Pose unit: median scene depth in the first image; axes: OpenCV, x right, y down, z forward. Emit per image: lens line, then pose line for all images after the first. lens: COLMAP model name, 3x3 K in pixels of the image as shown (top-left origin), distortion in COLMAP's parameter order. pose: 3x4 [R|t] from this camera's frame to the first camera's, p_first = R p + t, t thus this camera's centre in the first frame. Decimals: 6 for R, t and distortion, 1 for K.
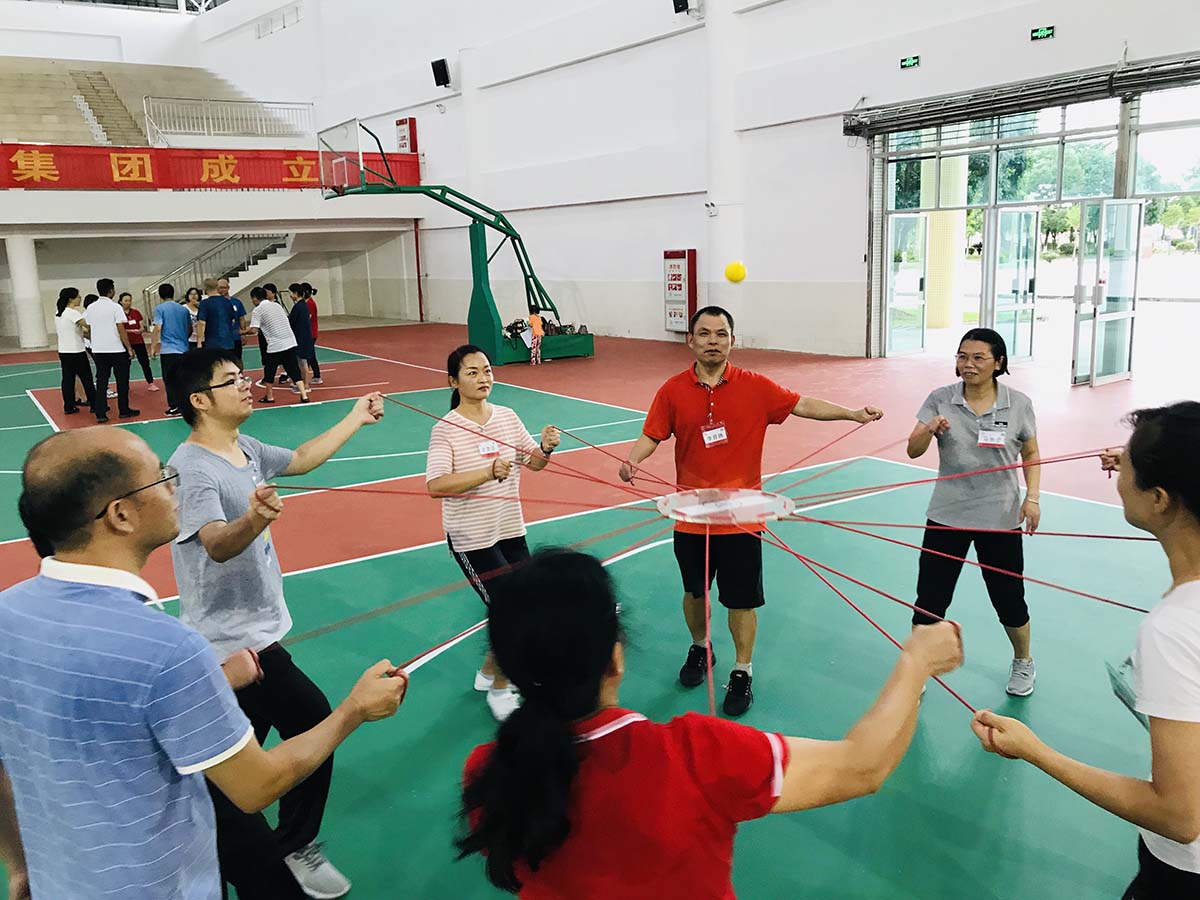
lens RADIAL K [[1032.4, 0, 600.0], [0, 1032.4, 450.0], [0, 0, 1]] dist [0.002244, -0.014389]
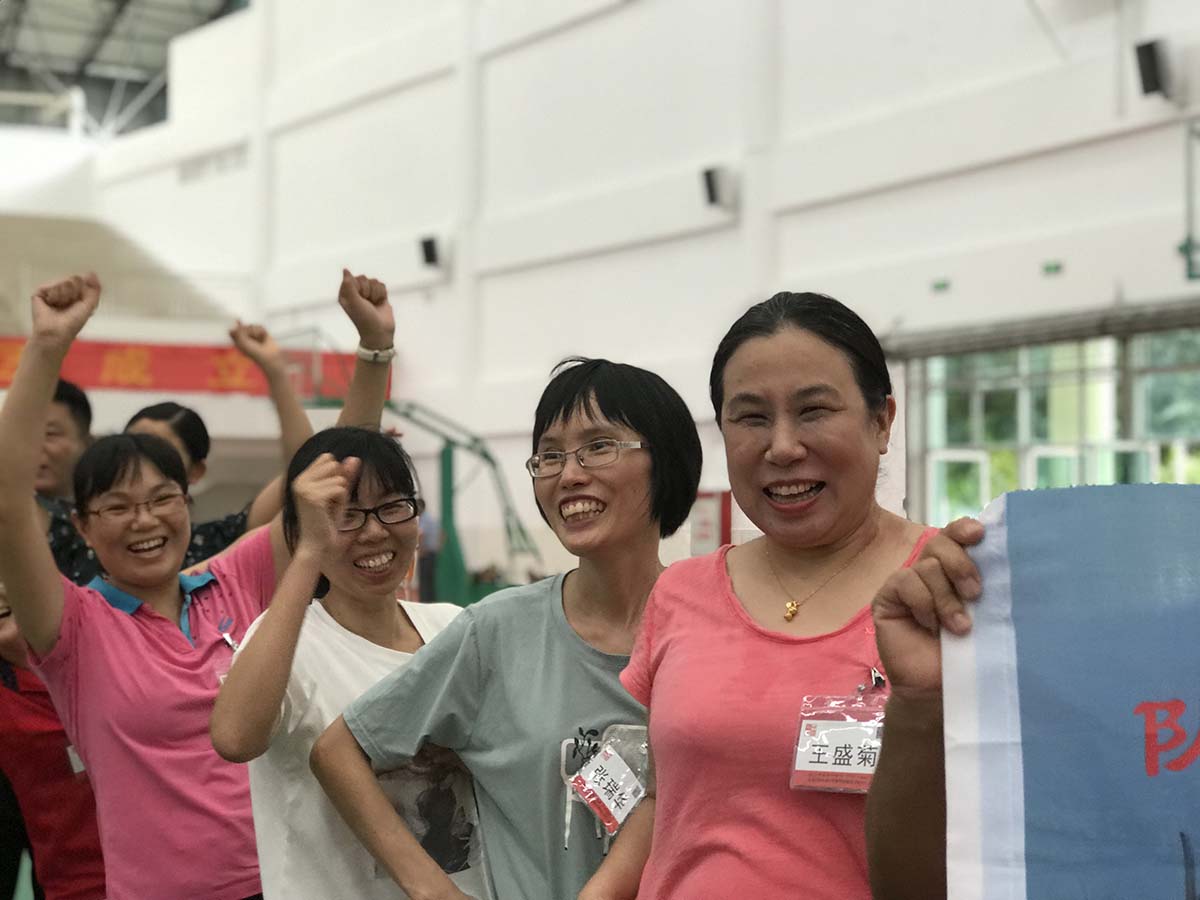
lens RADIAL K [[1993.1, 0, 600.0], [0, 1993.1, 450.0], [0, 0, 1]] dist [0.004238, 0.015443]
pose [[0.996869, 0.031702, -0.072439, 0.099197], [-0.046610, 0.975622, -0.214452, 0.103848], [0.063875, 0.217157, 0.974045, -0.471463]]
